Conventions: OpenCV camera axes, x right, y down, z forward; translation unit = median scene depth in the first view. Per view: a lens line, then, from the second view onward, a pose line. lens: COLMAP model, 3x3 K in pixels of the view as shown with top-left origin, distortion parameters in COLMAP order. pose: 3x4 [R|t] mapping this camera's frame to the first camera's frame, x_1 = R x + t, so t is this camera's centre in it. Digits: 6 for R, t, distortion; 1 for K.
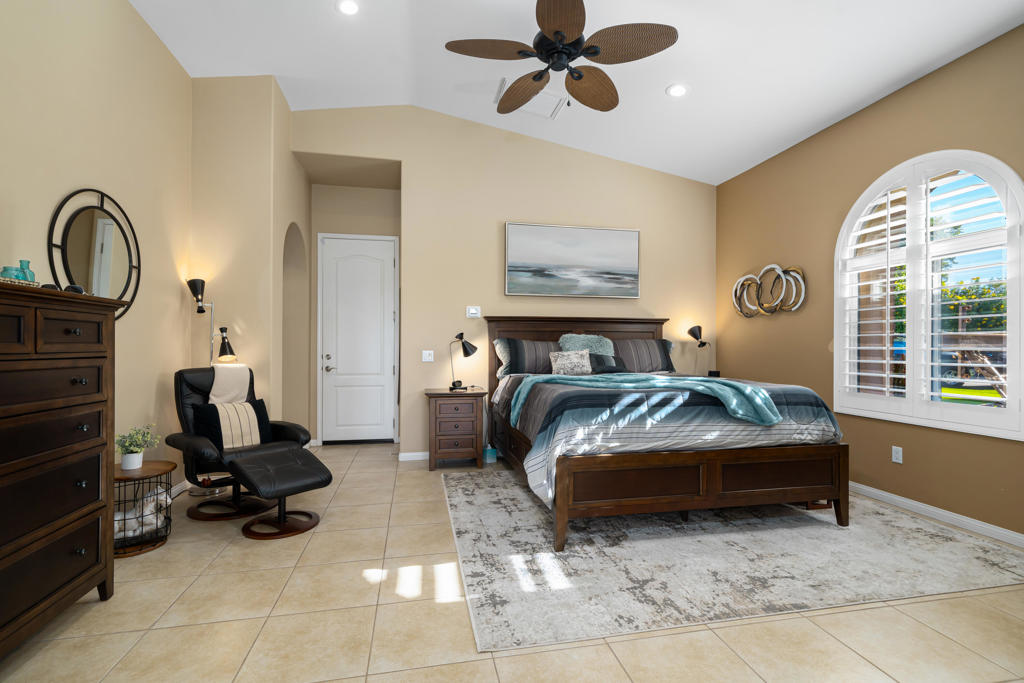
lens RADIAL K [[446.5, 0, 507.7], [0, 446.5, 342.7], [0, 0, 1]] dist [-0.004149, -0.000507]
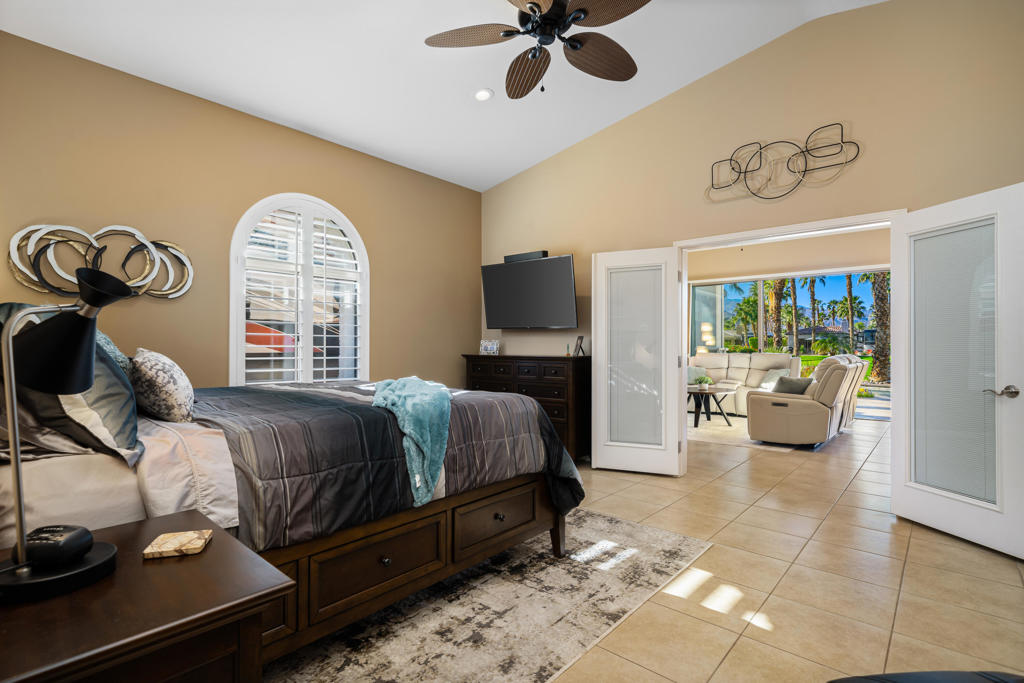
lens RADIAL K [[510.3, 0, 503.9], [0, 510.3, 344.1], [0, 0, 1]] dist [0.001734, 0.001615]
pose [[-0.603668, 0.005674, 0.797216, -0.760738], [-0.007238, 0.999894, -0.012598, 0.027478], [-0.797203, -0.013375, -0.603563, 1.946585]]
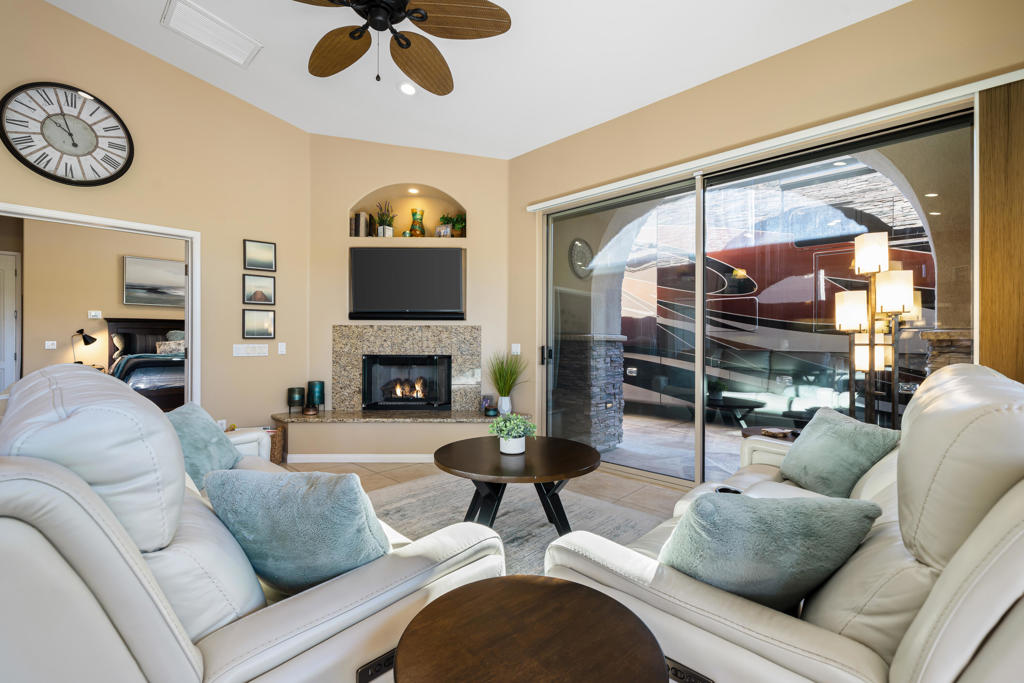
lens RADIAL K [[435.0, 0, 508.6], [0, 435.0, 336.2], [0, 0, 1]] dist [-0.001264, -0.000125]
pose [[0.821614, 0.001112, 0.570044, 0.223473], [-0.005238, 0.999971, 0.005599, -0.012954], [-0.570021, -0.007586, 0.821595, -0.933400]]
